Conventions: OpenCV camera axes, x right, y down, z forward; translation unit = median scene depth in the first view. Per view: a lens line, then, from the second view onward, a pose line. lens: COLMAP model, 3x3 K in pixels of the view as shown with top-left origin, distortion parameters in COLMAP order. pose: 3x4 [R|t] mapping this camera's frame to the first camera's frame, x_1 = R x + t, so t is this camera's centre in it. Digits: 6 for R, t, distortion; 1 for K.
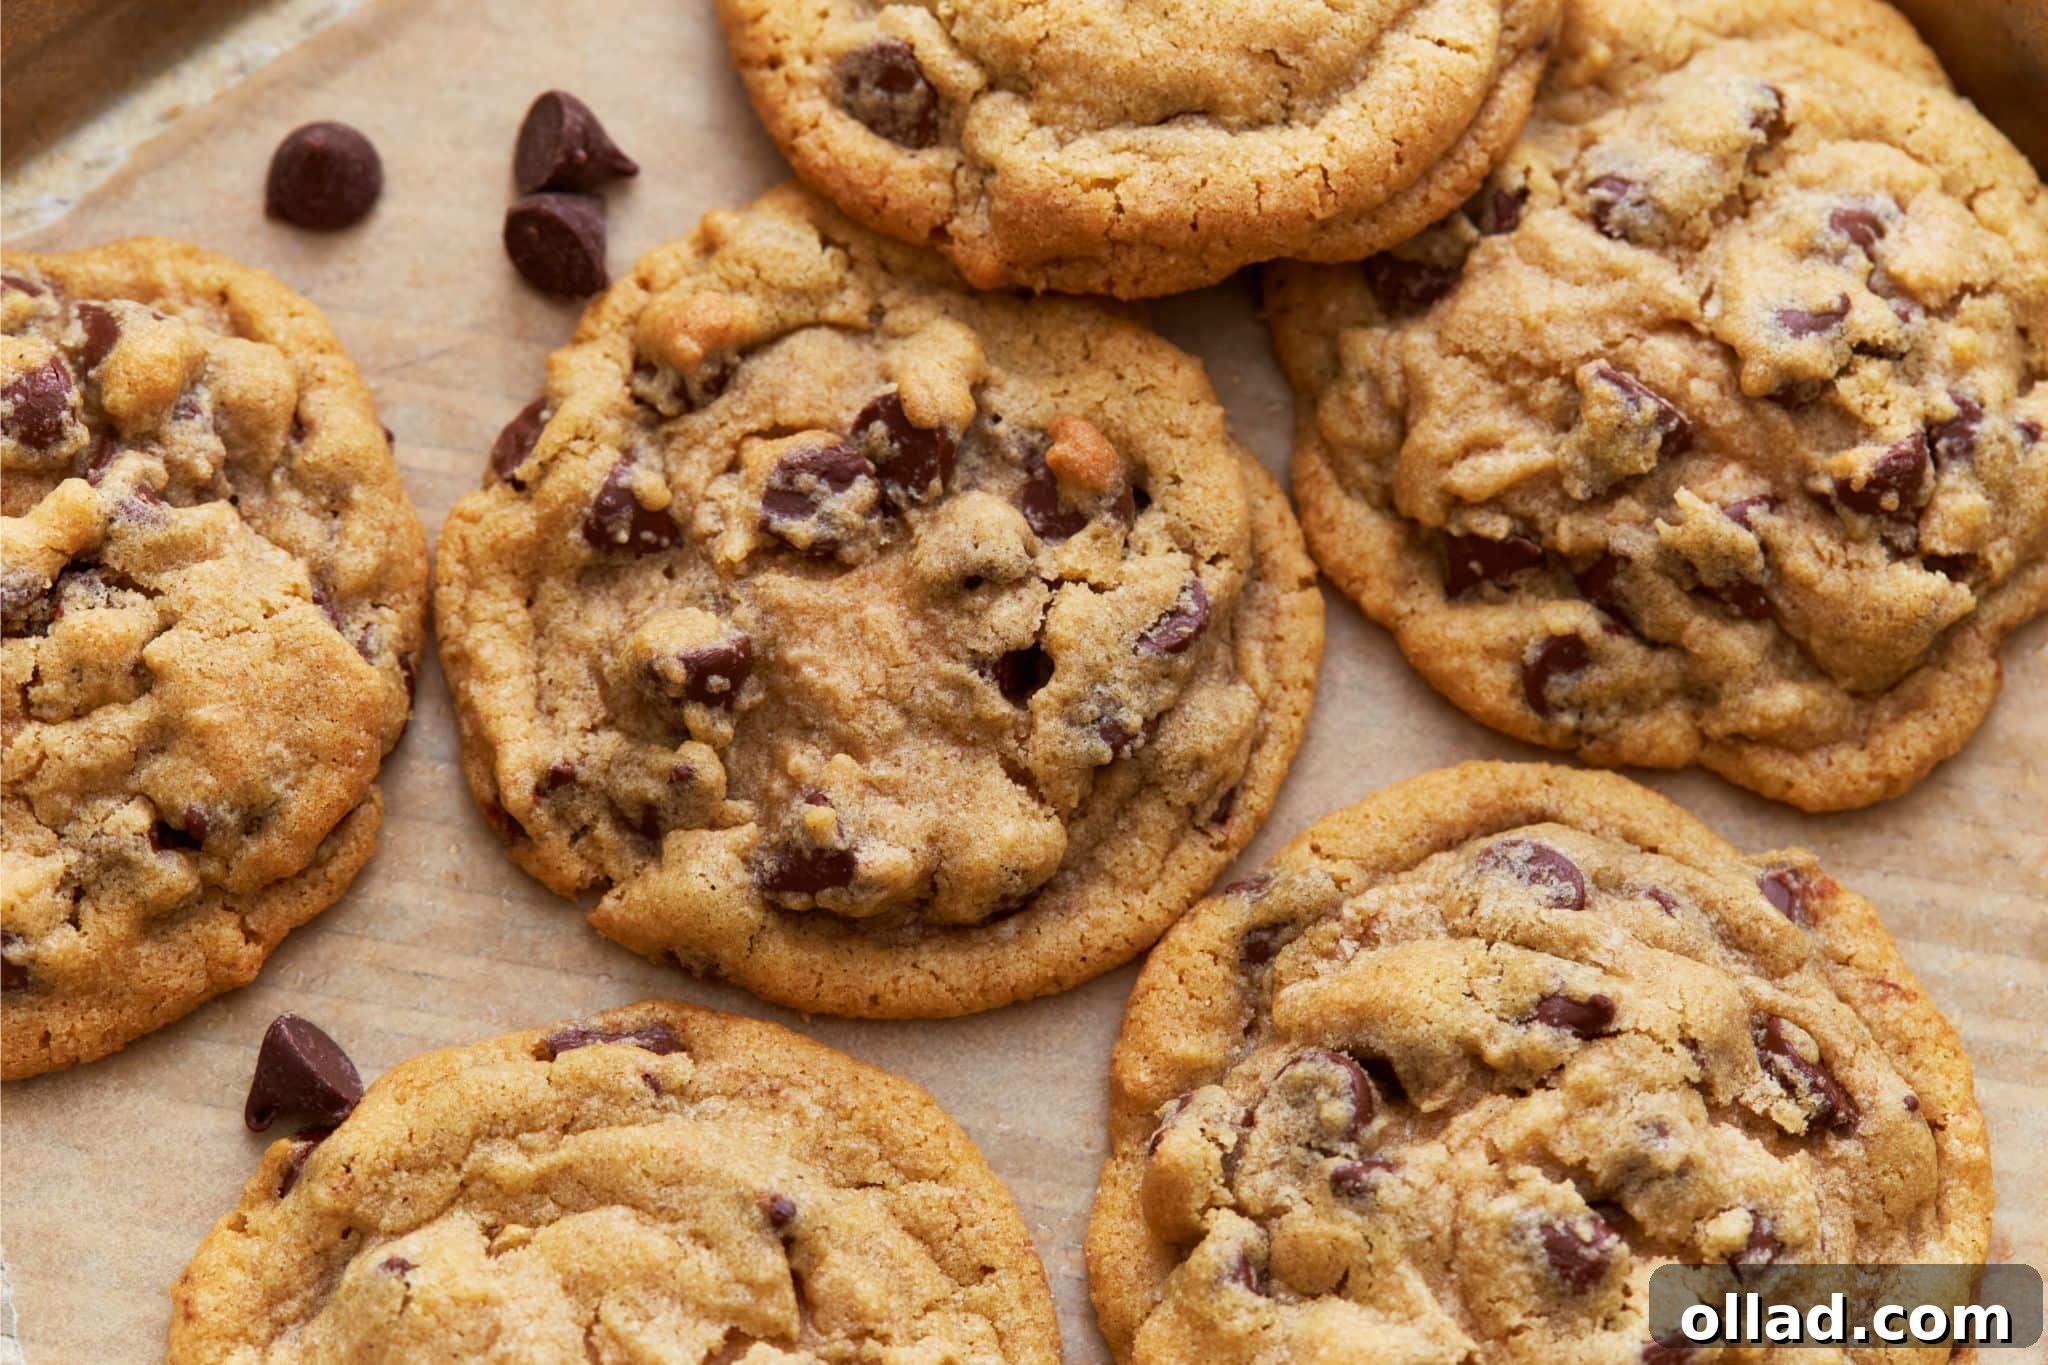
lens RADIAL K [[7055.5, 0, 1027.4], [0, 7055.5, 664.4], [0, 0, 1]] dist [-0.049363, 0.000000]
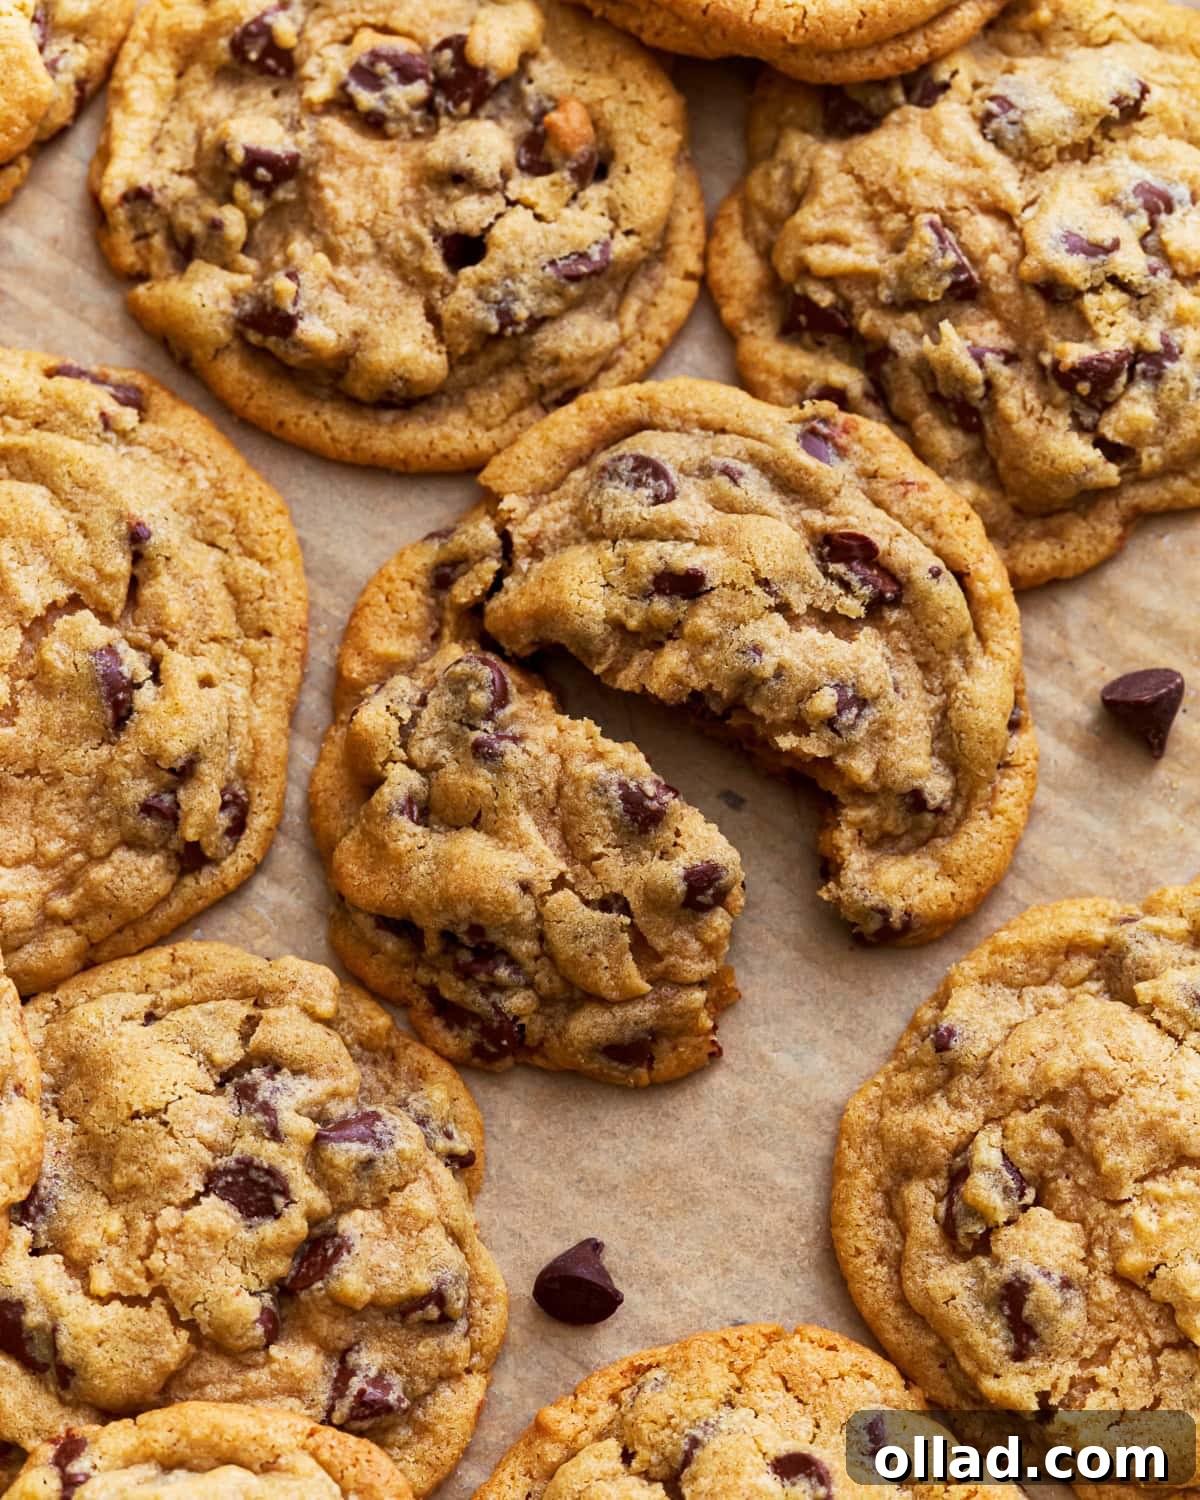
lens RADIAL K [[6854.5, 0, 601.5], [0, 6854.5, 758.5], [0, 0, 1]] dist [-0.067304, 0.000000]
pose [[0.905886, 0.397578, -0.145950, 0.261125], [-0.389329, 0.917393, 0.082546, -0.030586], [0.166712, -0.017955, 0.985842, -0.342524]]
